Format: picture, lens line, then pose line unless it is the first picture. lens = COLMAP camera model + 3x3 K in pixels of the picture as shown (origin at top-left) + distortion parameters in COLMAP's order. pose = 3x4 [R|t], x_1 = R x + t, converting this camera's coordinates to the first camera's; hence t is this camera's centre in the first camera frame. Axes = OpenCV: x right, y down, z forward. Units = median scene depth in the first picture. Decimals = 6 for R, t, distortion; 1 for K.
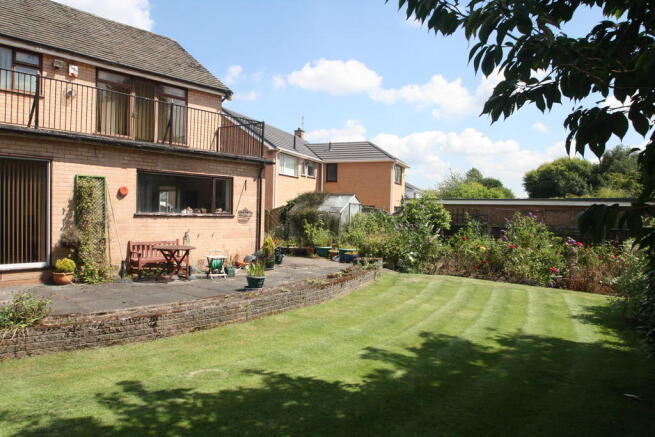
lens RADIAL K [[470.4, 0, 329.3], [0, 470.4, 219.5], [0, 0, 1]] dist [-0.046627, 0.021334]
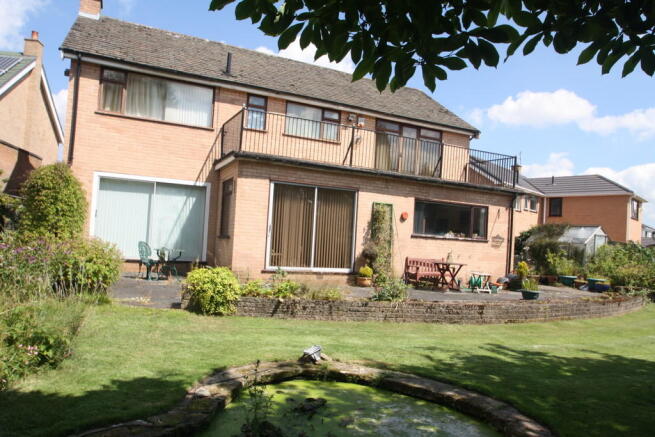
lens RADIAL K [[459.6, 0, 324.5], [0, 459.6, 218.9], [0, 0, 1]] dist [-0.026805, 0.000538]
pose [[0.911069, 0.014562, -0.411996, -0.108130], [-0.046344, 0.996659, -0.067257, 0.030975], [0.409640, 0.080369, 0.908700, -0.151124]]
